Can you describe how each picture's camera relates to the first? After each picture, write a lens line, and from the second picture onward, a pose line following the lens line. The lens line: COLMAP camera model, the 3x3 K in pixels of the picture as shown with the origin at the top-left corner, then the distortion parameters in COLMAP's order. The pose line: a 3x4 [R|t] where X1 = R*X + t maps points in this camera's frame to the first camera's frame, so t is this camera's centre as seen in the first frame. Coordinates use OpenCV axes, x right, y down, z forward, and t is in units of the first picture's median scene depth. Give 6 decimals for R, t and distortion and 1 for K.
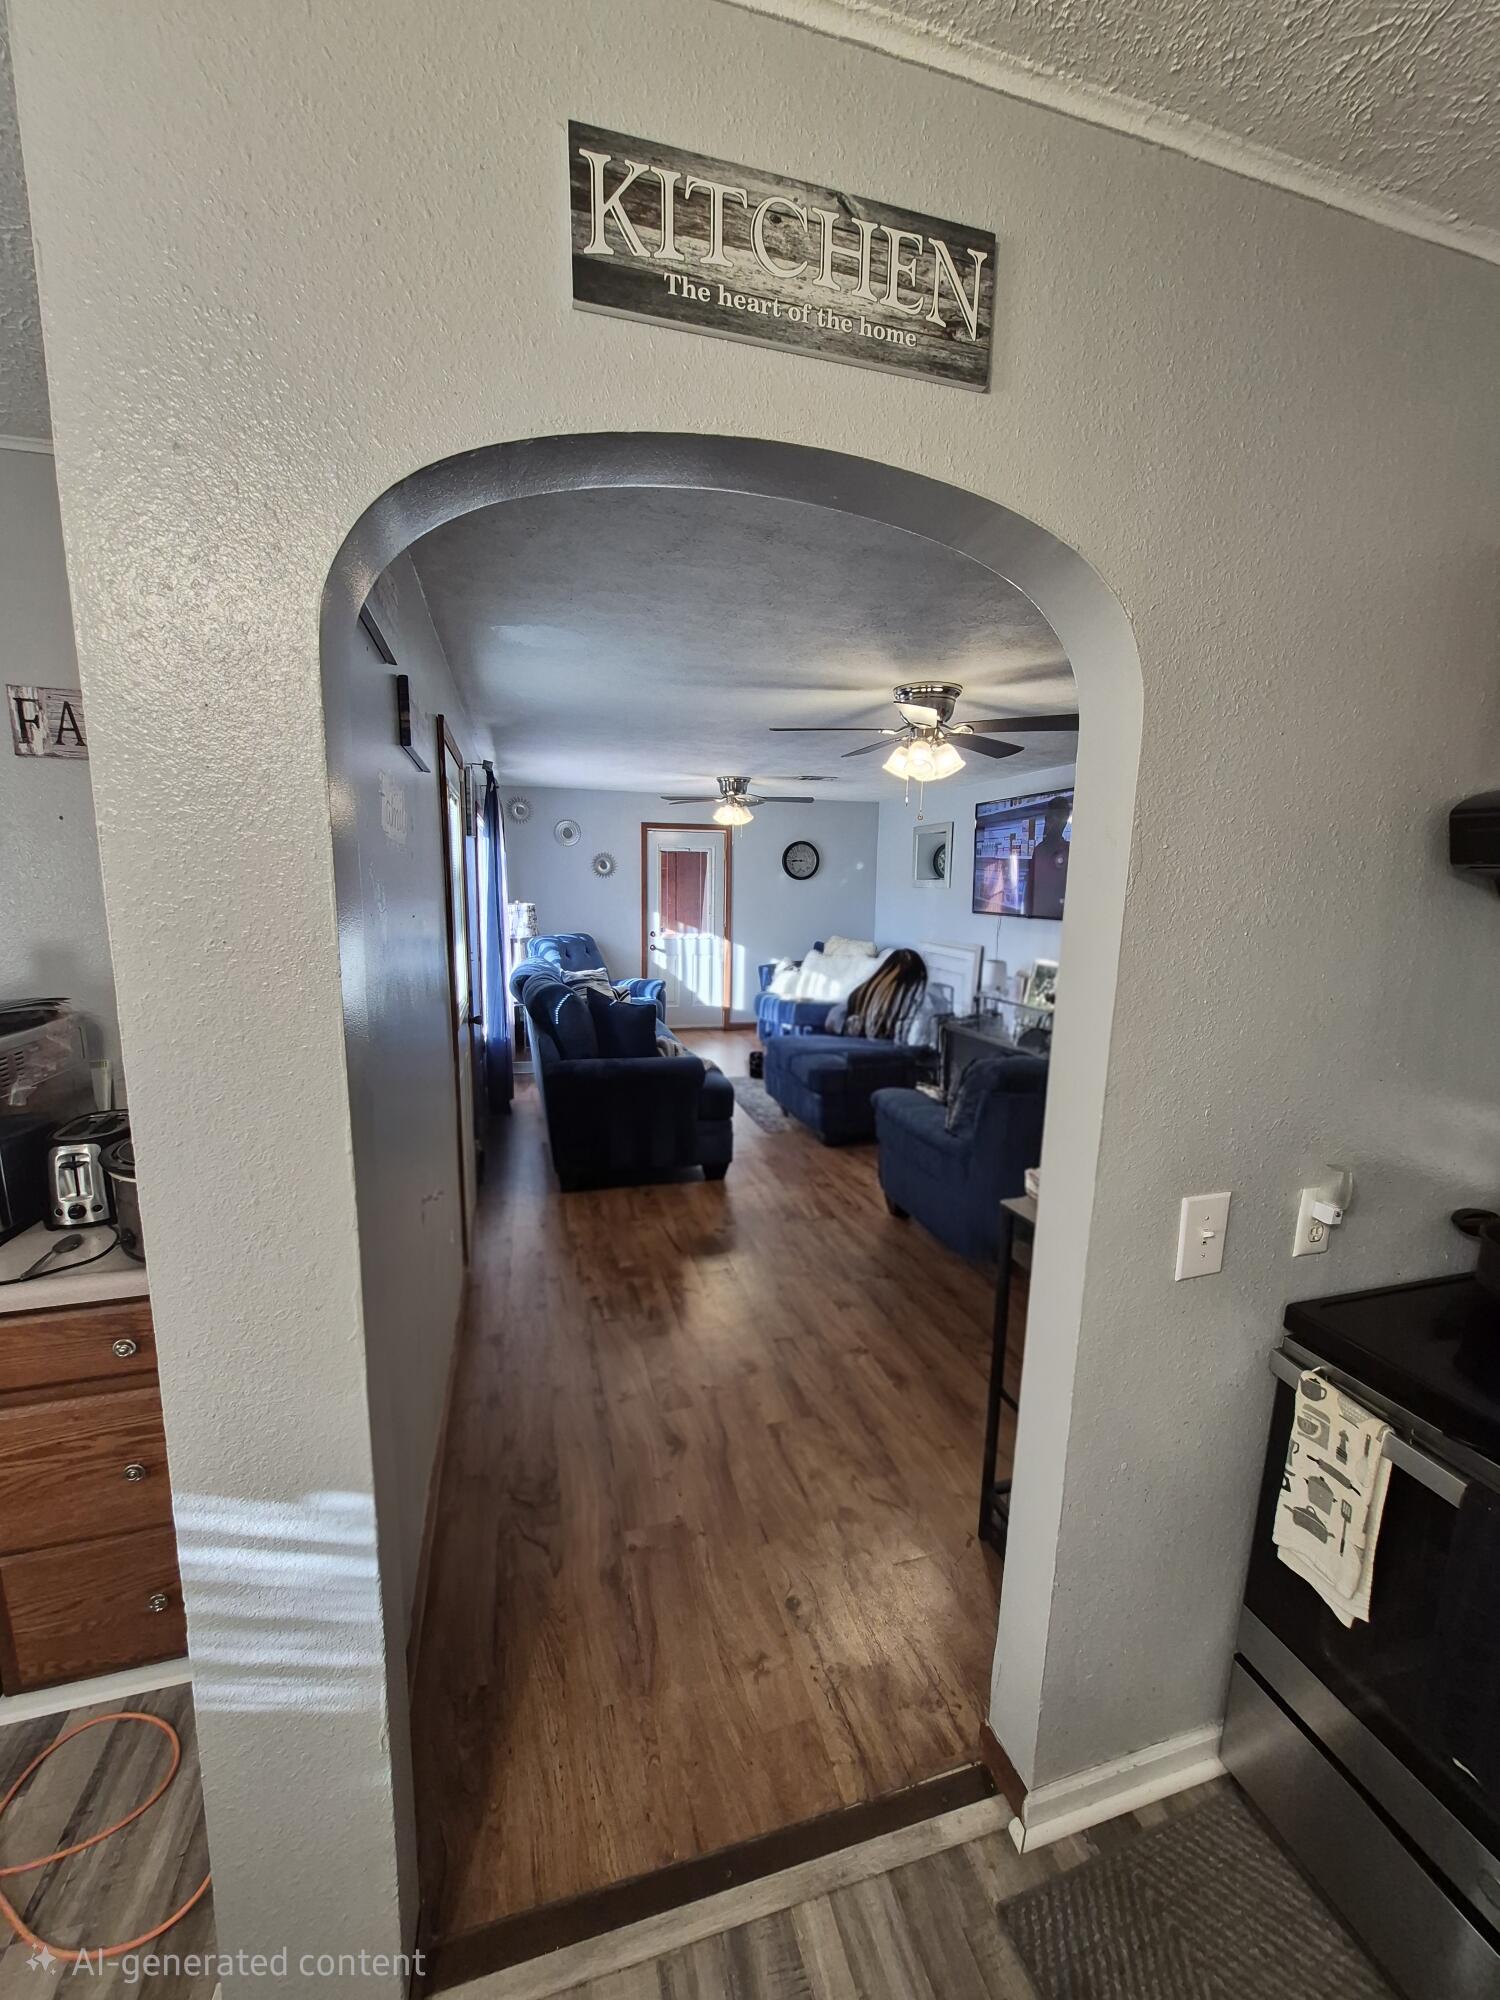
lens RADIAL K [[797.5, 0, 752.9], [0, 797.5, 1016.6], [0, 0, 1]] dist [-0.001176, -0.000037]
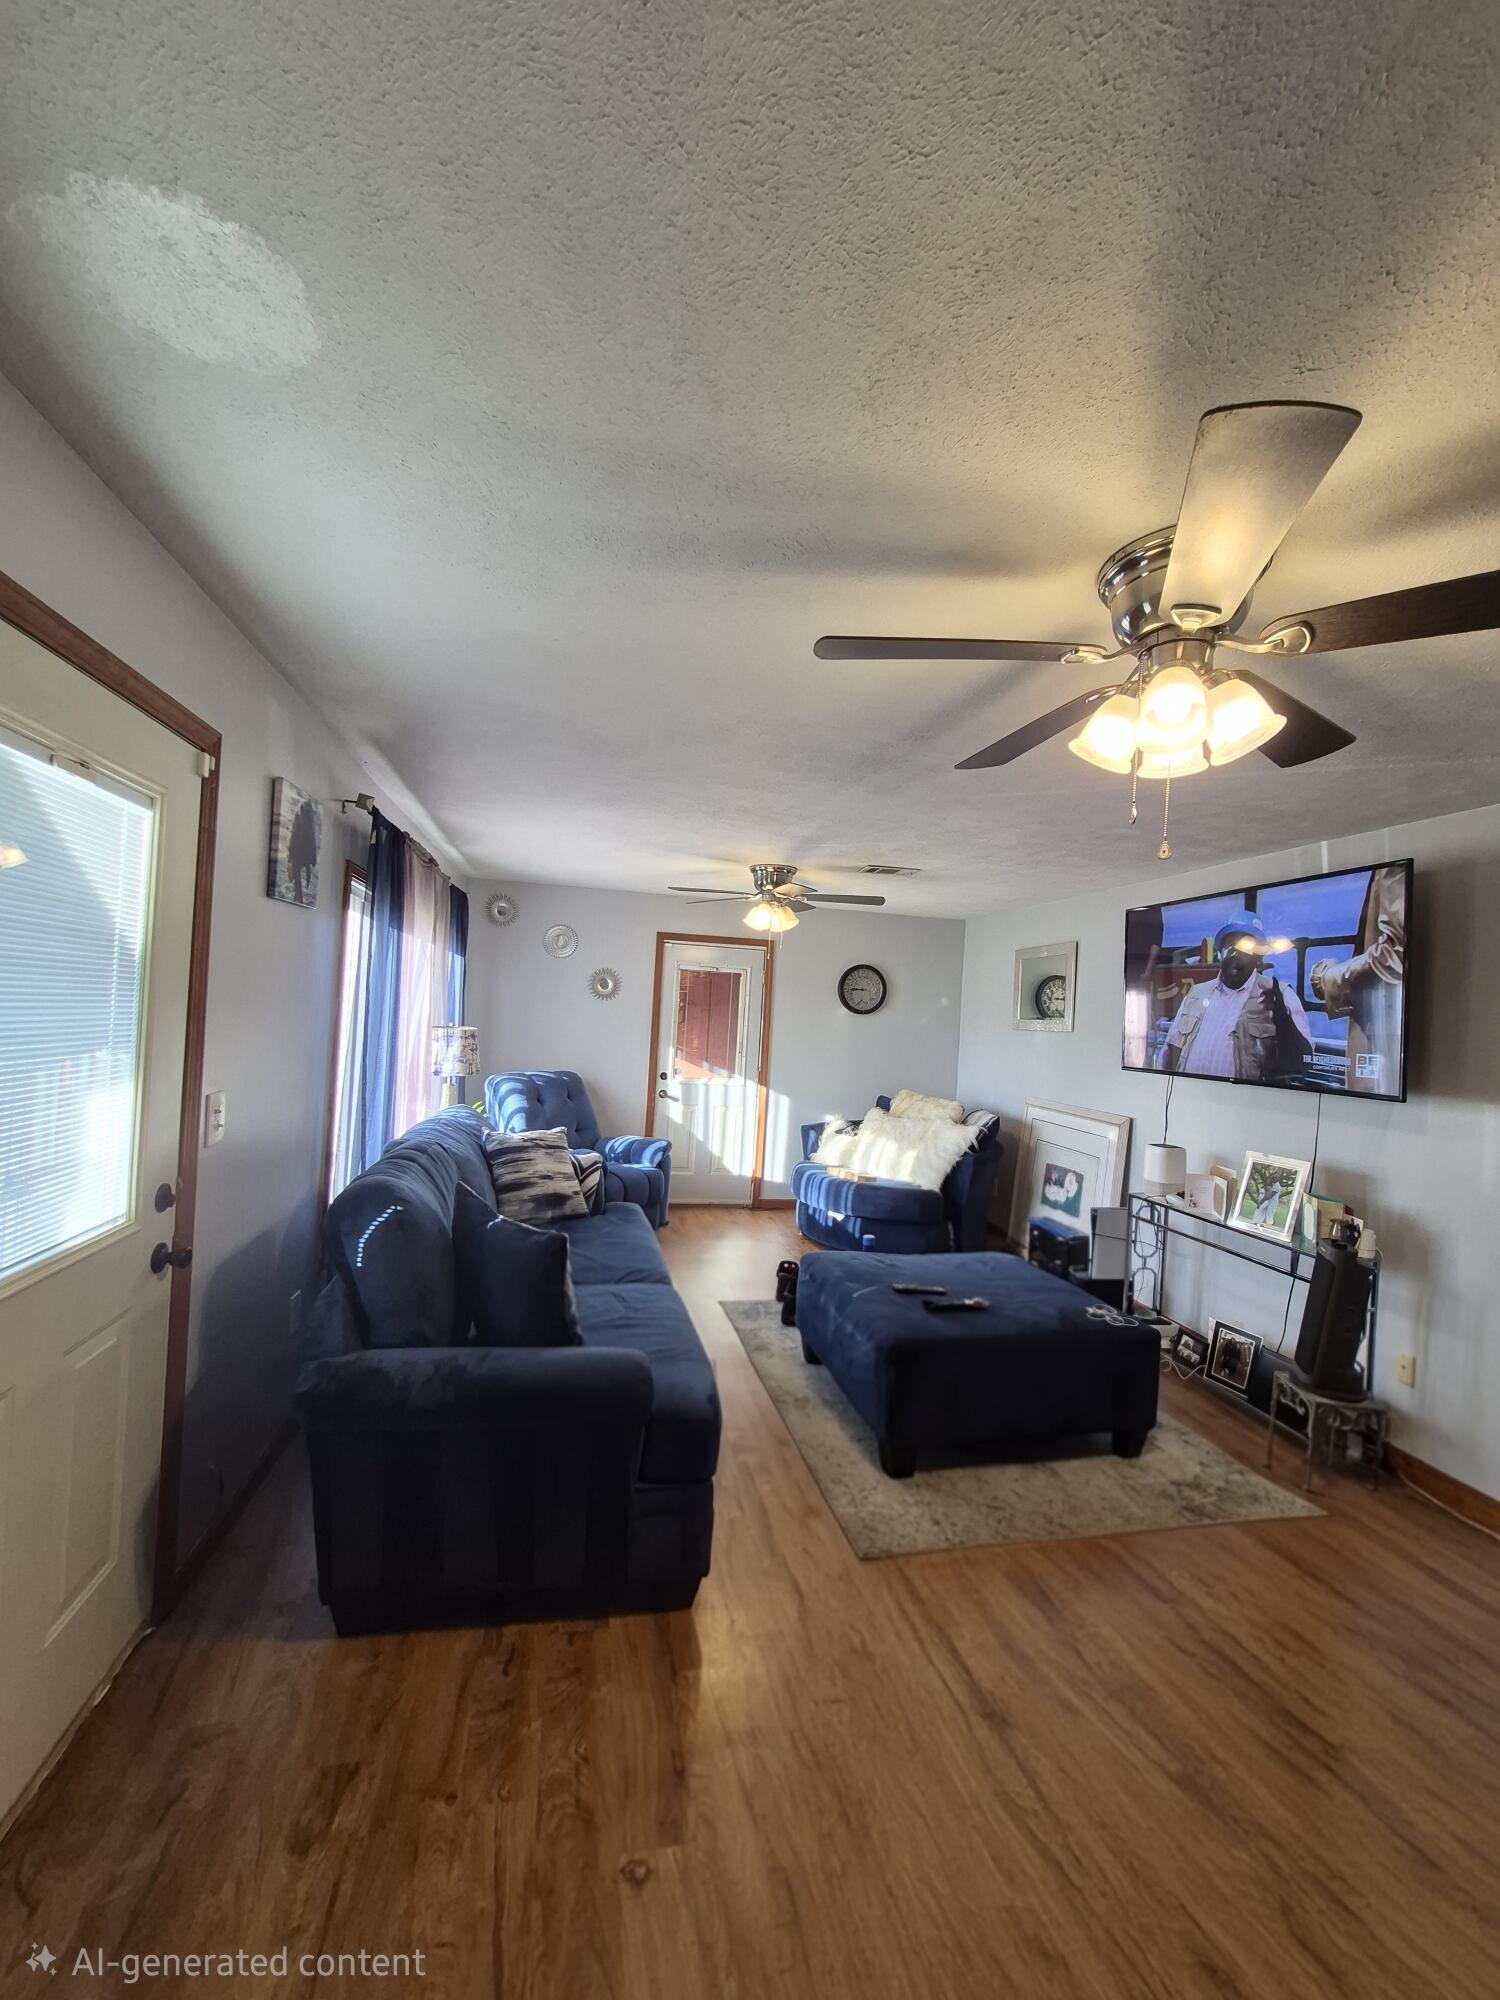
lens RADIAL K [[791.1, 0, 755.2], [0, 791.1, 1014.3], [0, 0, 1]] dist [0.000971, 0.000285]
pose [[0.996834, 0.039500, -0.069005, 0.020597], [-0.050965, 0.983566, -0.173205, -0.066260], [0.061029, 0.176173, 0.982466, 0.478802]]
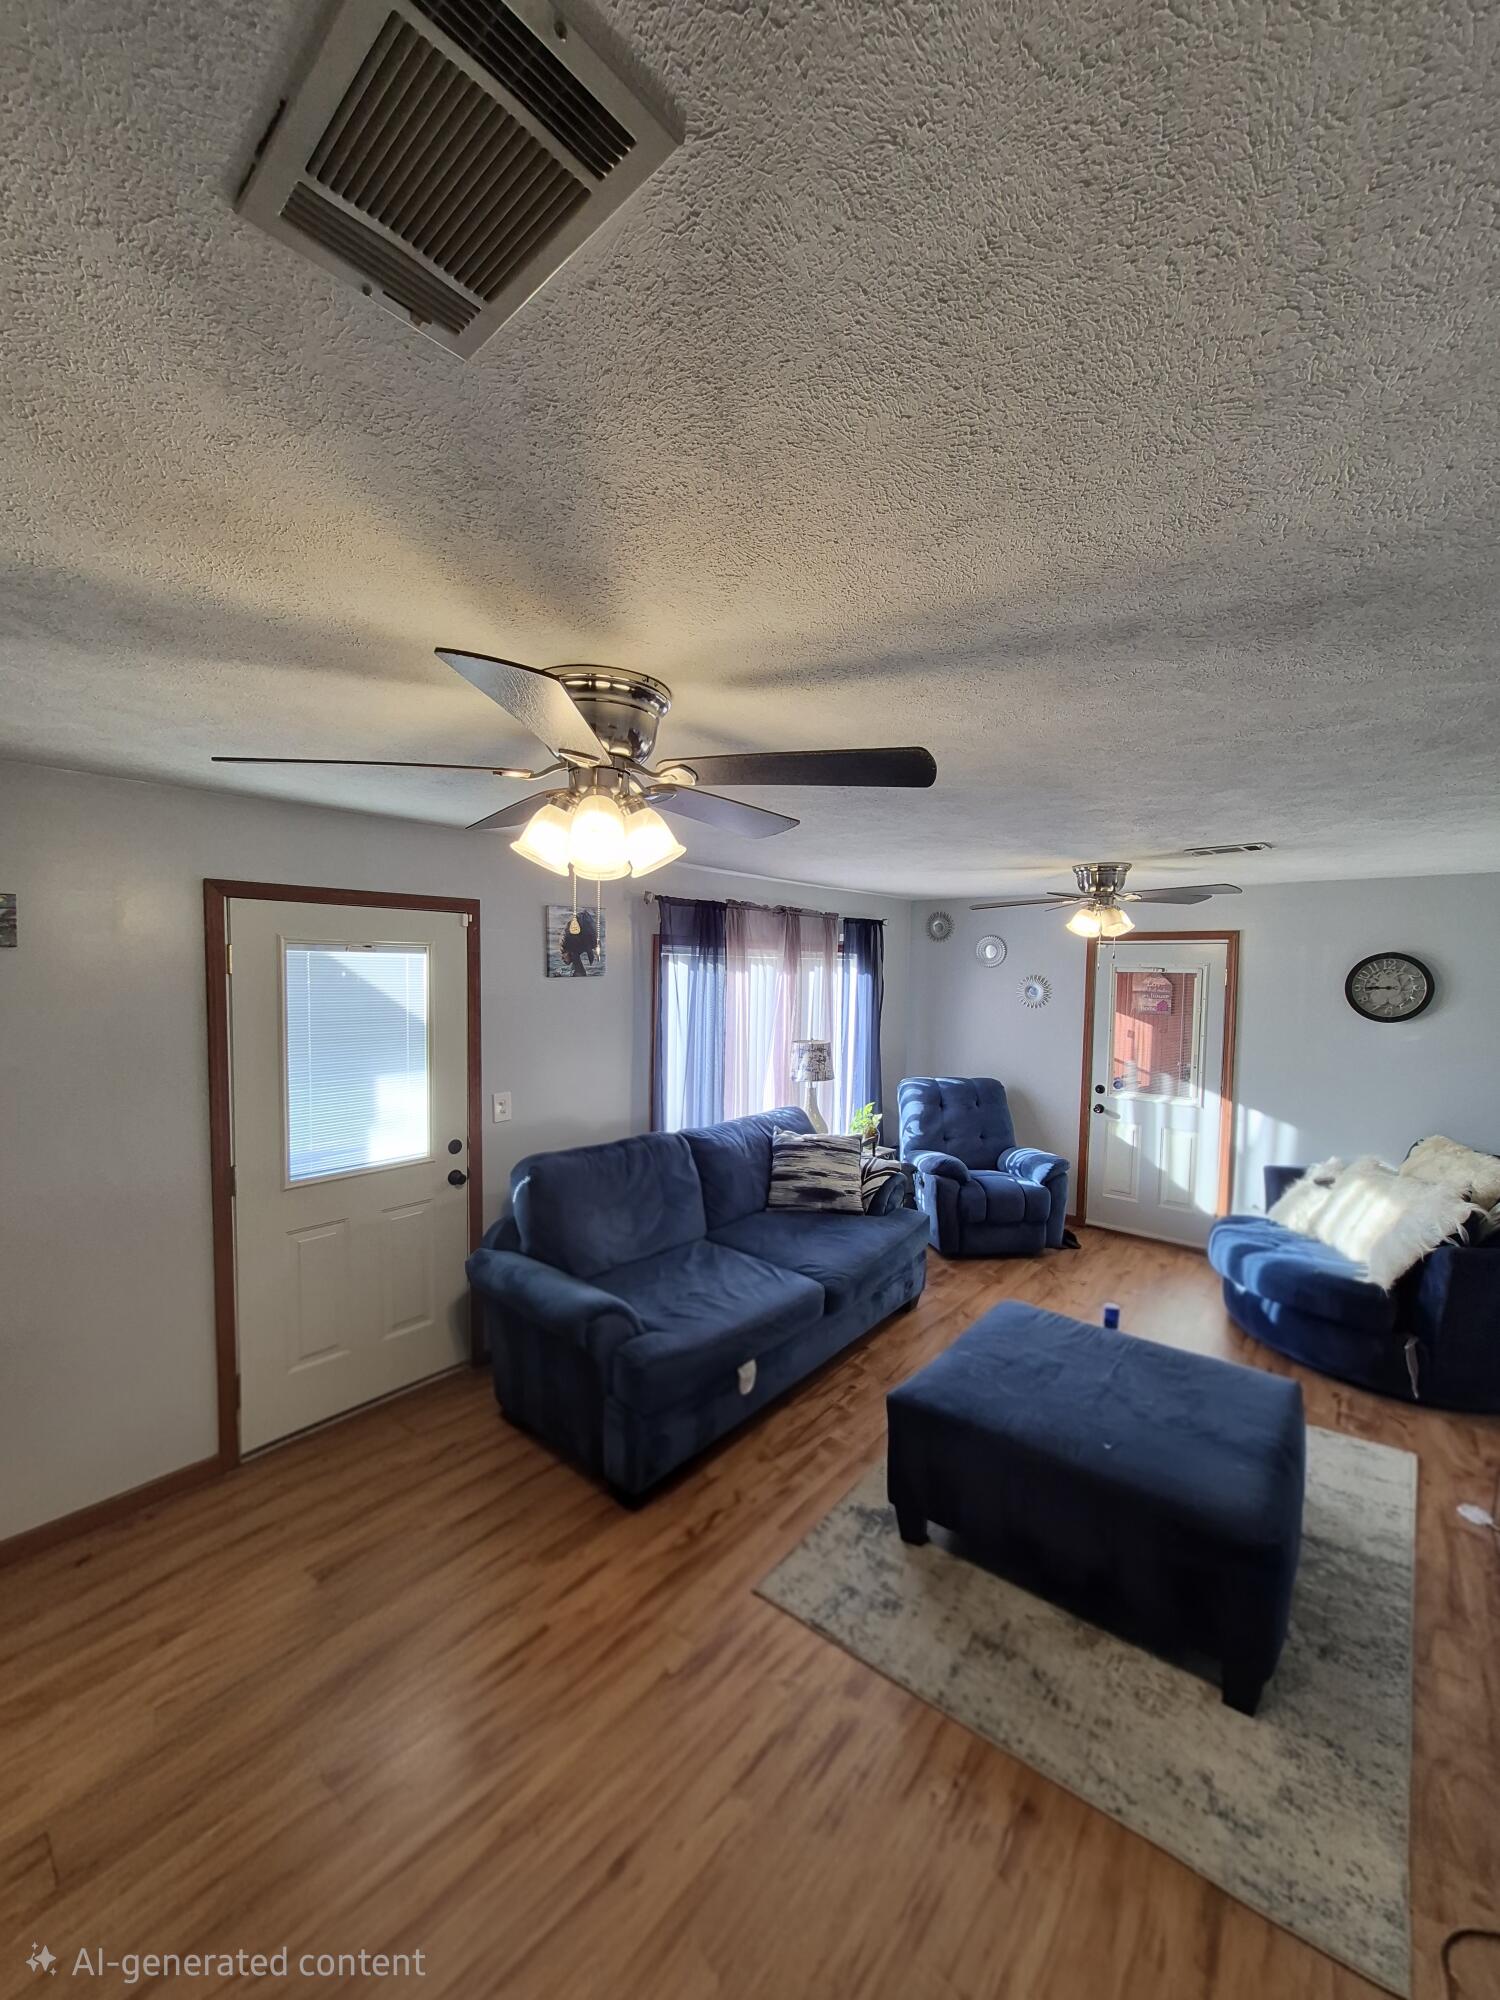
lens RADIAL K [[791.1, 0, 755.2], [0, 791.1, 1014.3], [0, 0, 1]] dist [0.000971, 0.000285]
pose [[0.547451, 0.038663, -0.835944, 0.535262], [-0.146976, 0.987847, -0.050564, -0.167755], [0.823830, 0.150545, 0.546480, 0.680846]]
